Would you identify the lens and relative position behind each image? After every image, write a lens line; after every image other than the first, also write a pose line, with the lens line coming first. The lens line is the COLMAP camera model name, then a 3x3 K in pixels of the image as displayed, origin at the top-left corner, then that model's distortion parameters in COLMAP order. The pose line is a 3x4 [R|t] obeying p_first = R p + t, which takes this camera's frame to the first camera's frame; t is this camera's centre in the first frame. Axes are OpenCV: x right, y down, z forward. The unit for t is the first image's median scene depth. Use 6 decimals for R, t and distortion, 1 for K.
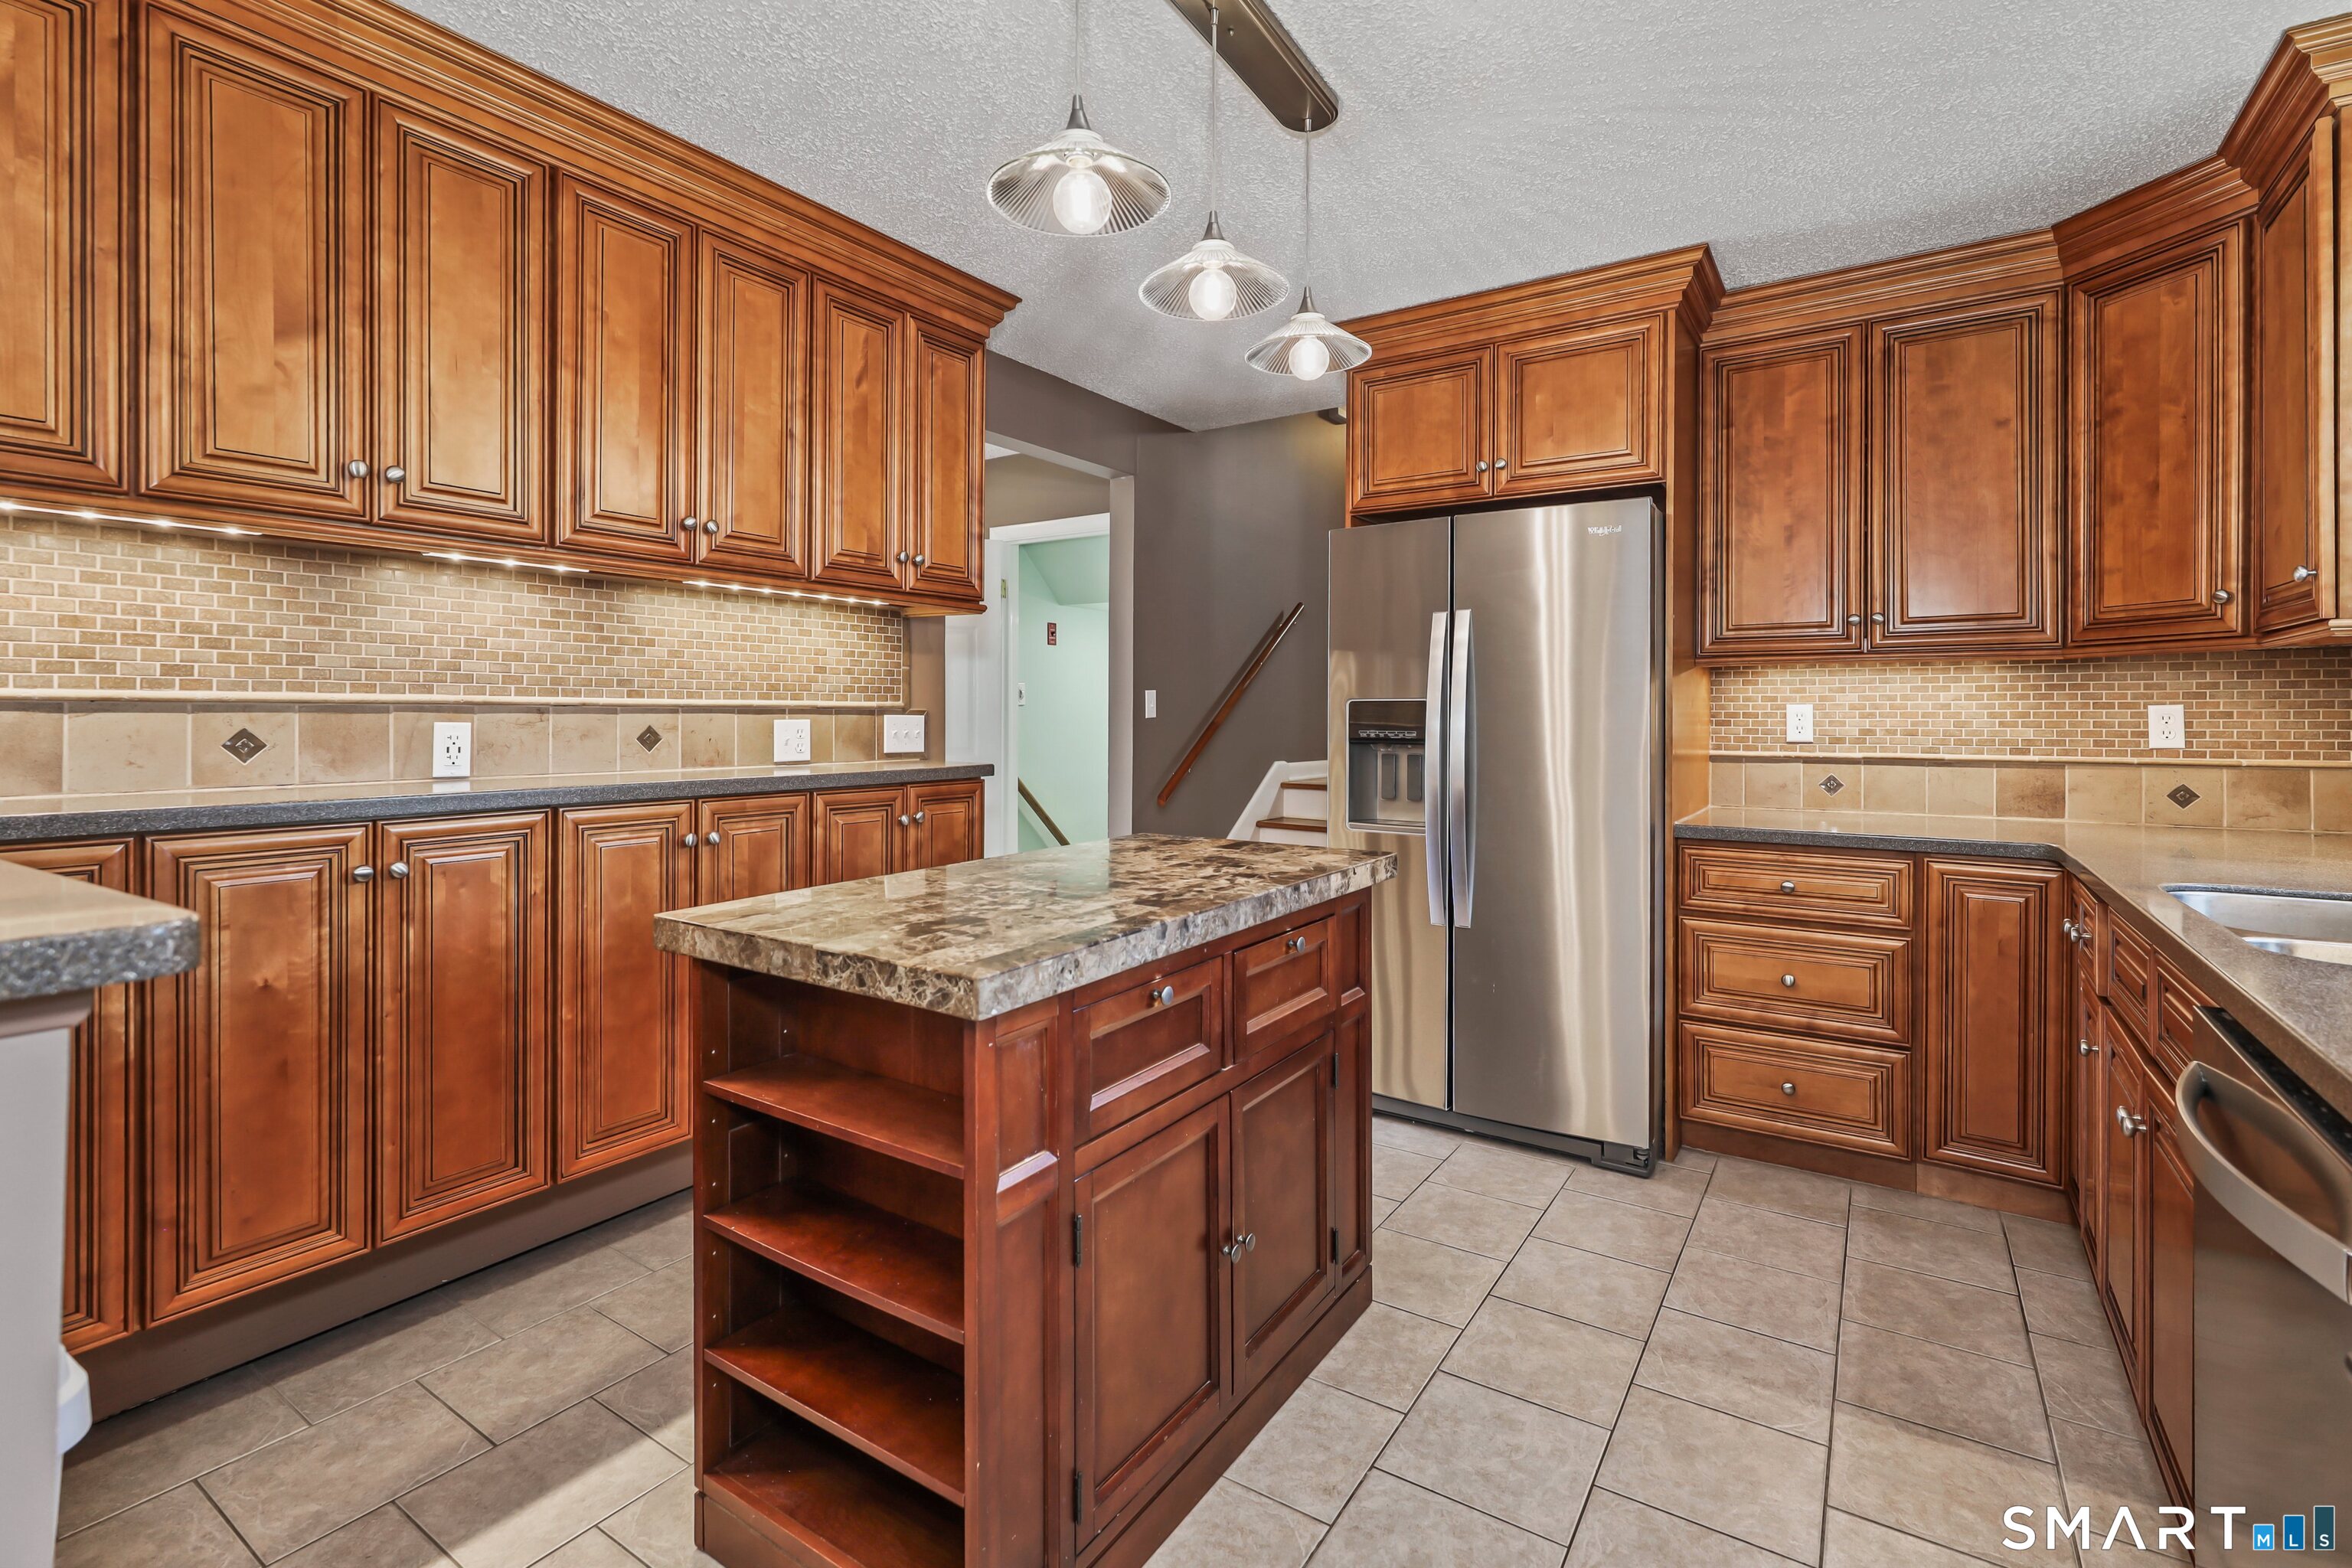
lens RADIAL K [[1089.8, 0, 1174.3], [0, 1089.8, 703.5], [0, 0, 1]] dist [0.027189, 0.000063]
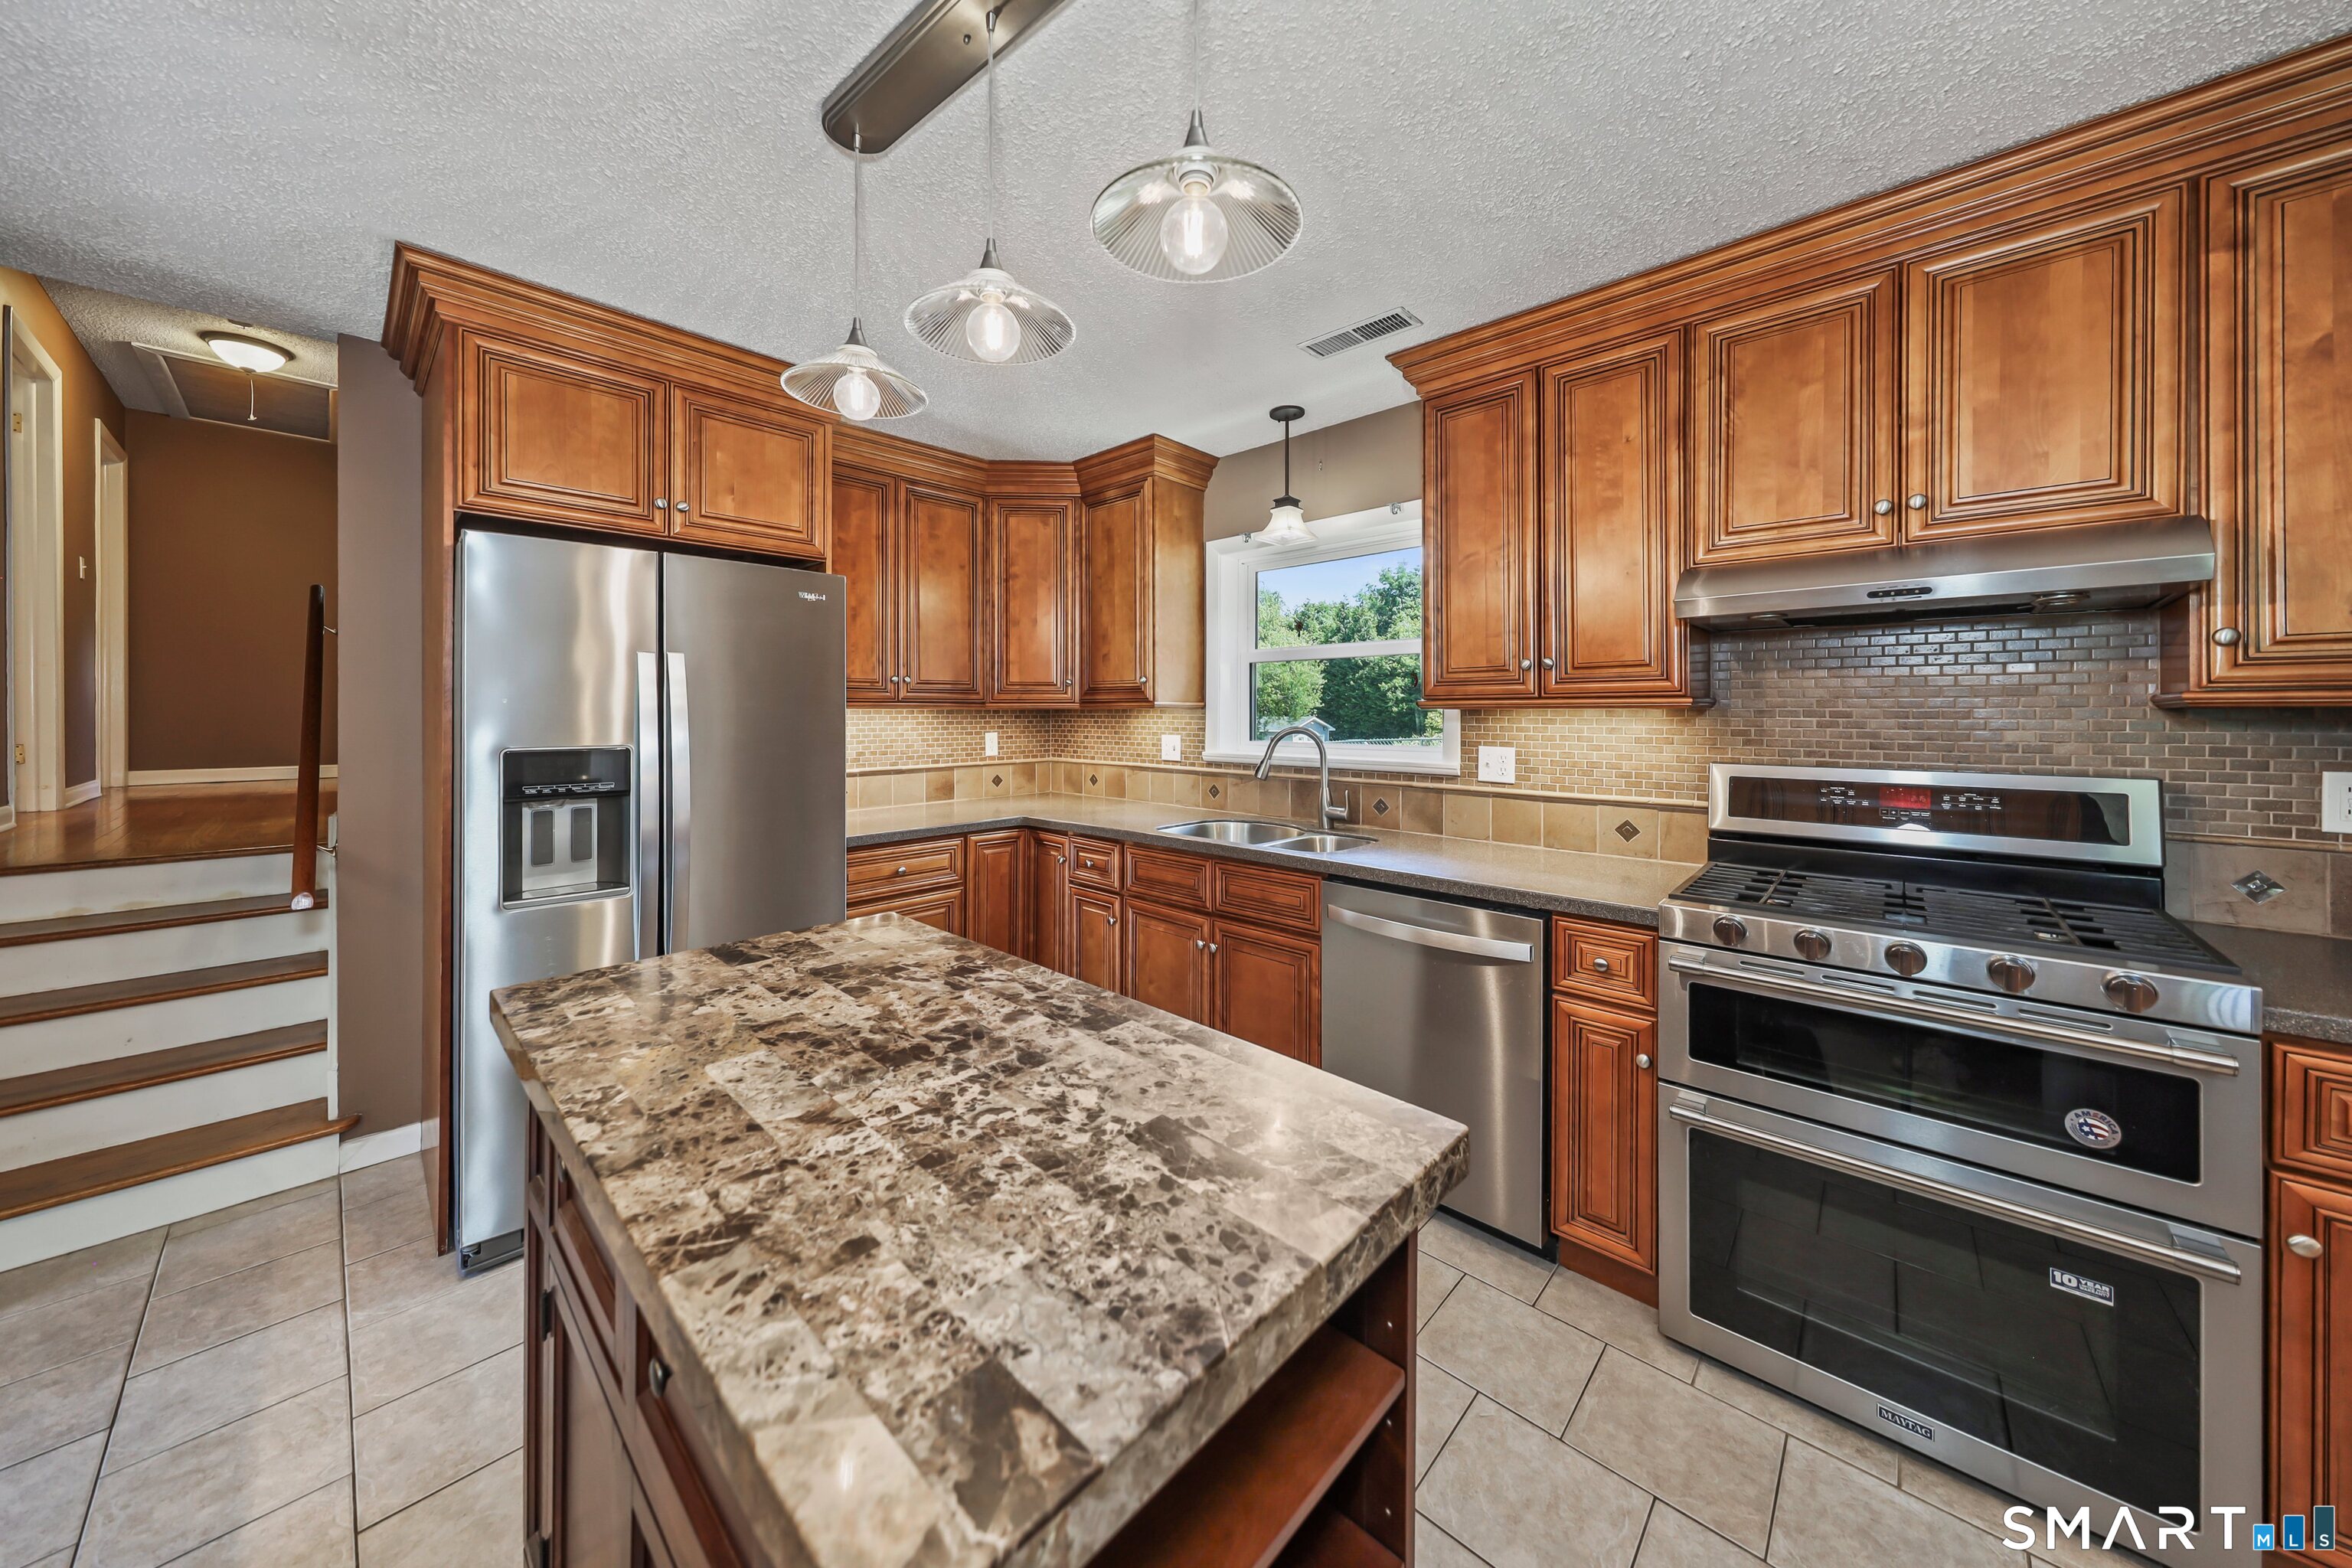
lens RADIAL K [[792.2, 0, 1168.3], [0, 792.2, 713.2], [0, 0, 1]] dist [-0.000865, -0.000117]
pose [[0.171364, -0.004233, 0.985199, -0.370479], [-0.004440, 0.999977, 0.005068, -0.039758], [-0.985198, -0.005243, 0.171341, 0.483600]]
